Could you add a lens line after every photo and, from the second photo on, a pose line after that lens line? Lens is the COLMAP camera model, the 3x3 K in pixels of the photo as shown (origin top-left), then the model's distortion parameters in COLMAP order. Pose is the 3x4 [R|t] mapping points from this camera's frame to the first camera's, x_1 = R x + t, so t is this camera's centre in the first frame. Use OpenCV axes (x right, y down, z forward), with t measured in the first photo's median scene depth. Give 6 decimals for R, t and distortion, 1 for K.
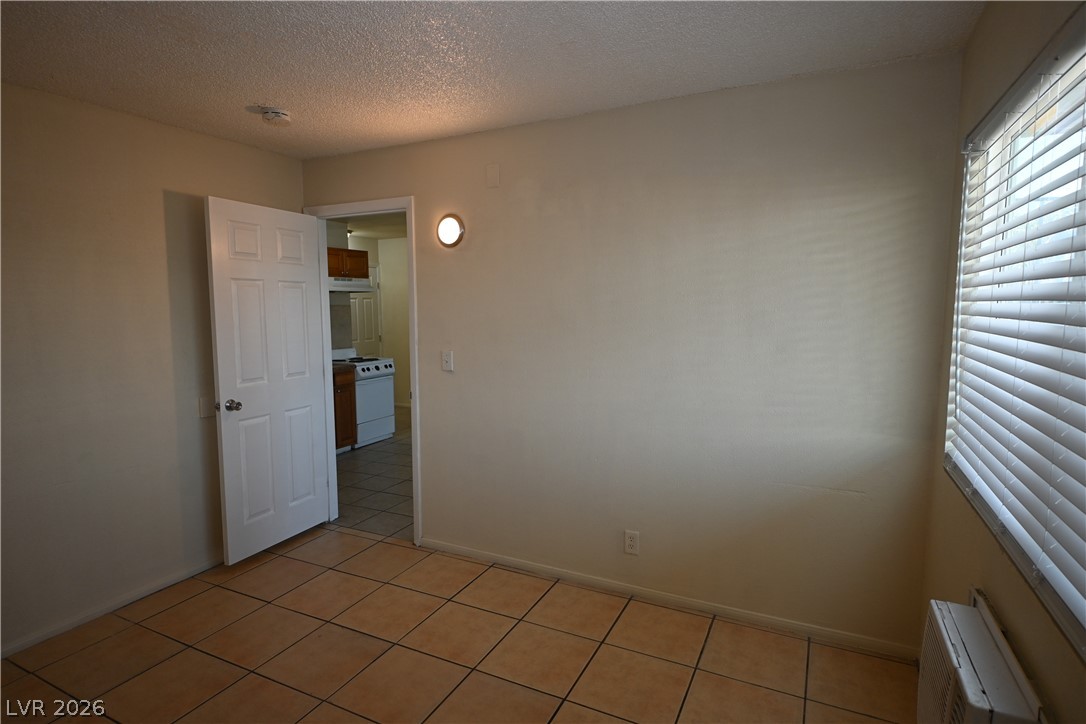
lens RADIAL K [[569.9, 0, 539.2], [0, 569.9, 358.6], [0, 0, 1]] dist [-0.008008, 0.005547]
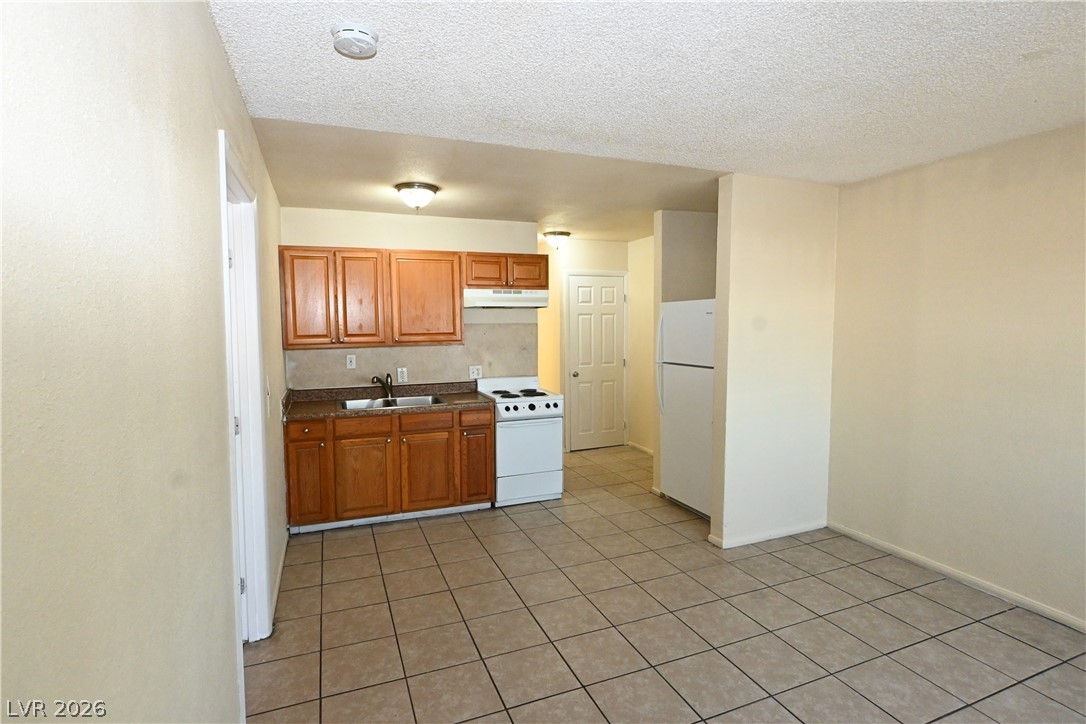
lens RADIAL K [[537.5, 0, 539.6], [0, 537.5, 360.8], [0, 0, 1]] dist [-0.001405, 0.003514]
pose [[0.744800, 0.058223, -0.664742, 0.201385], [-0.066369, 0.997710, 0.013024, -0.056483], [0.663979, 0.034418, 0.746959, 0.481831]]
